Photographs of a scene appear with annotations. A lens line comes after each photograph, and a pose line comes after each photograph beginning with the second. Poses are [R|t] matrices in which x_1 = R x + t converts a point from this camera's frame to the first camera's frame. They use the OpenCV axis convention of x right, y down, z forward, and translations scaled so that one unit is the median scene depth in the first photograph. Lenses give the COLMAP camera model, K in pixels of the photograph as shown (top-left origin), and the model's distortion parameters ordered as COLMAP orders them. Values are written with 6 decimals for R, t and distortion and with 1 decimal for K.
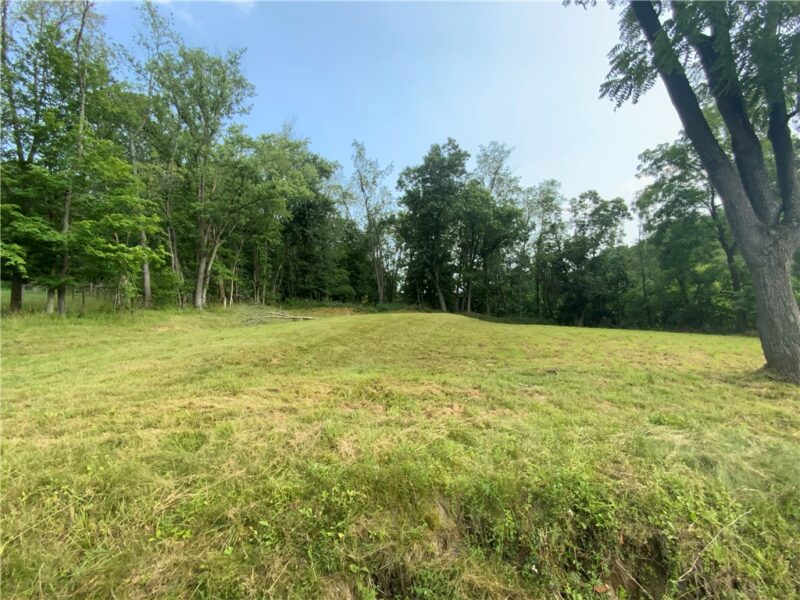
lens RADIAL K [[391.4, 0, 403.4], [0, 391.4, 298.3], [0, 0, 1]] dist [0.029295, -0.001389]
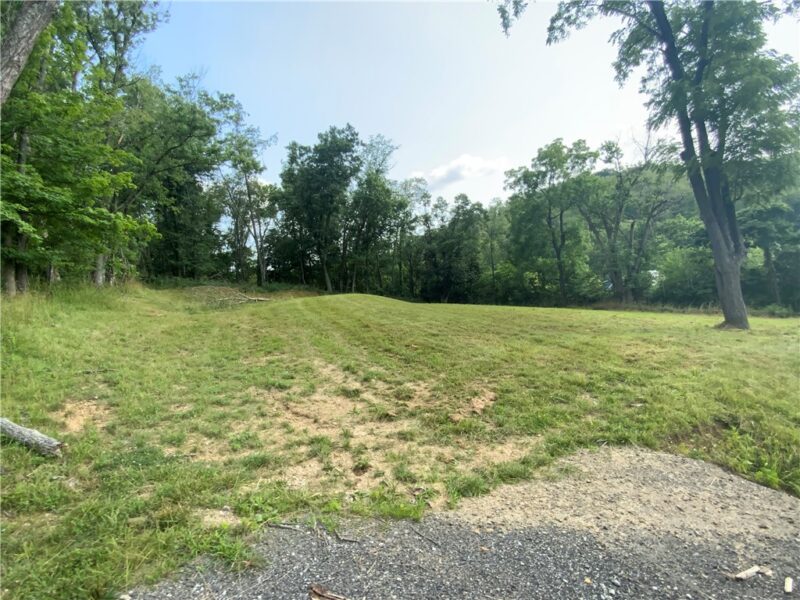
lens RADIAL K [[391.4, 0, 399.1], [0, 391.4, 302.1], [0, 0, 1]] dist [0.029295, -0.001389]
pose [[0.891772, -0.005239, 0.452454, -0.330030], [-0.022930, 0.998125, 0.056750, -0.002972], [-0.451903, -0.060983, 0.889980, -0.010724]]
